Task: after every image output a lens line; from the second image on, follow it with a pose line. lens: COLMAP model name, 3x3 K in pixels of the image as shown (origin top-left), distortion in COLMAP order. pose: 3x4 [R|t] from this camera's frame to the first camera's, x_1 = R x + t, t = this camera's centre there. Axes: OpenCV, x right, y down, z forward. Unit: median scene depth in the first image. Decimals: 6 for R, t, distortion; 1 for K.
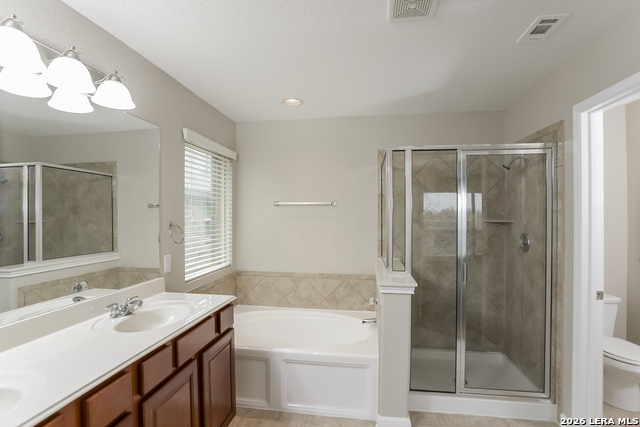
lens RADIAL K [[315.3, 0, 320.9], [0, 315.3, 214.7], [0, 0, 1]] dist [-0.038577, 0.002417]
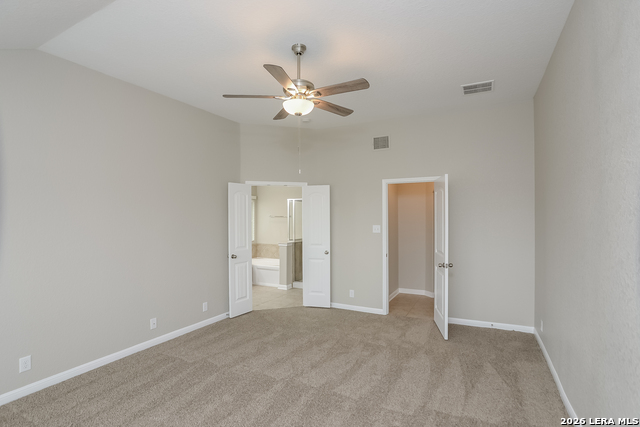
lens RADIAL K [[315.3, 0, 319.1], [0, 315.3, 213.5], [0, 0, 1]] dist [-0.038577, 0.002417]
pose [[0.951289, 0.000481, -0.308299, 0.986508], [0.001106, 0.999987, 0.004974, -0.070624], [0.308297, -0.005073, 0.951276, -1.236757]]
